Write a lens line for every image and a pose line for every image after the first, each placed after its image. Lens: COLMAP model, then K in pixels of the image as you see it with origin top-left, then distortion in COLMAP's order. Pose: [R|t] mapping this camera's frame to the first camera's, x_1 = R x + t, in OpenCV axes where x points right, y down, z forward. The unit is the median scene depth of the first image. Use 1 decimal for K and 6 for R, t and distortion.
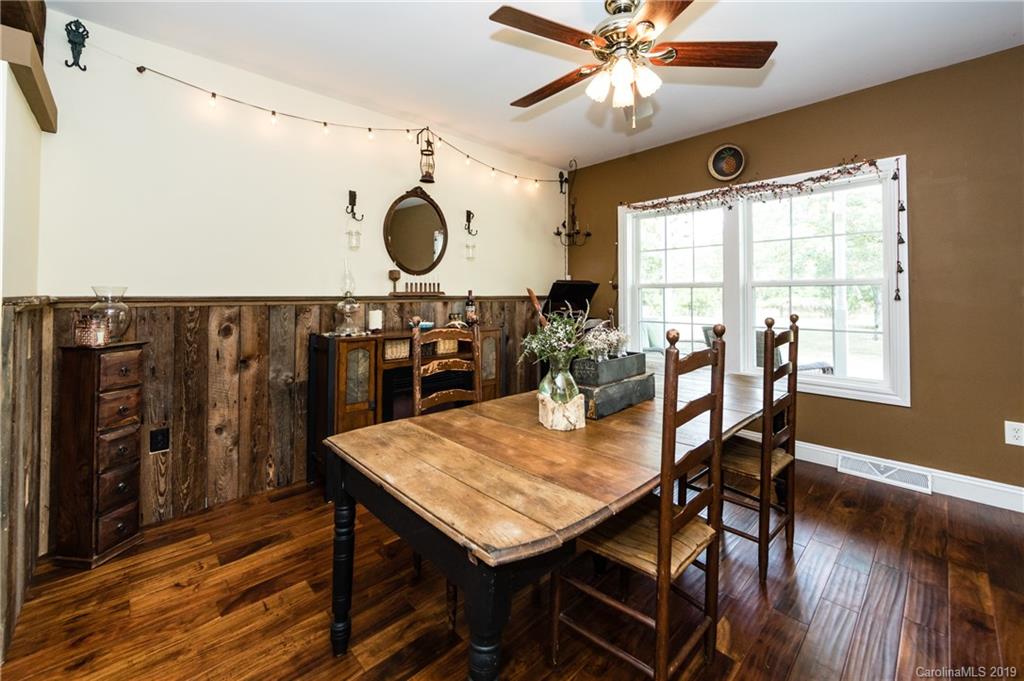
lens RADIAL K [[406.2, 0, 518.8], [0, 406.2, 290.3], [0, 0, 1]] dist [-0.001407, -0.000462]
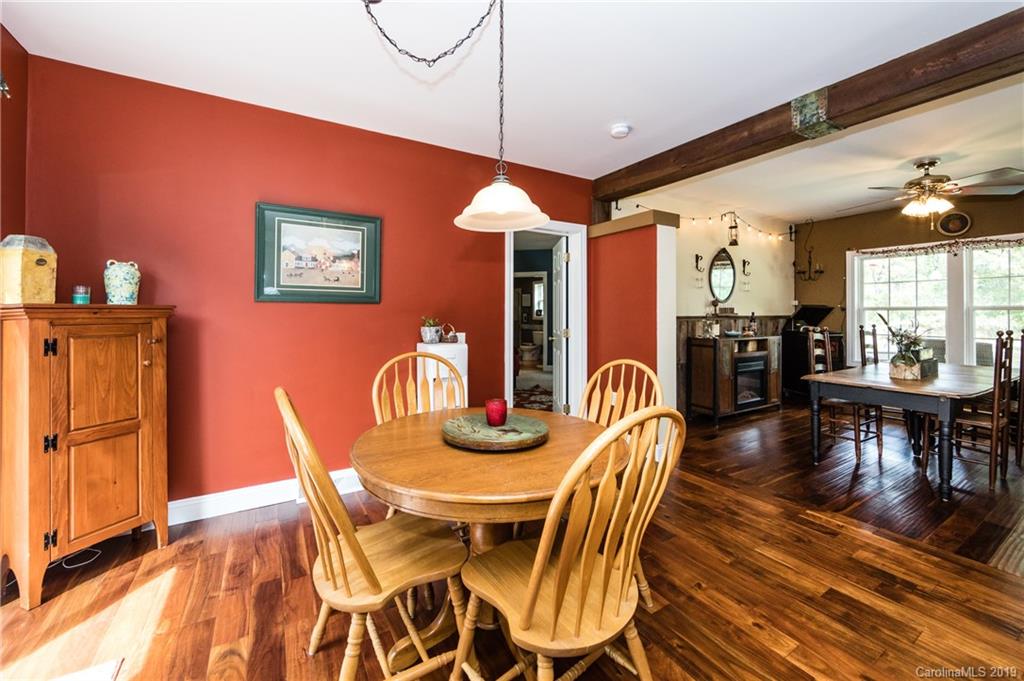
lens RADIAL K [[406.2, 0, 516.6], [0, 406.2, 311.0], [0, 0, 1]] dist [-0.001407, -0.000462]
pose [[0.979071, -0.002529, -0.203506, -0.729228], [0.003217, 0.999990, 0.003047, -0.012794], [0.203496, -0.003638, 0.979069, -0.742654]]
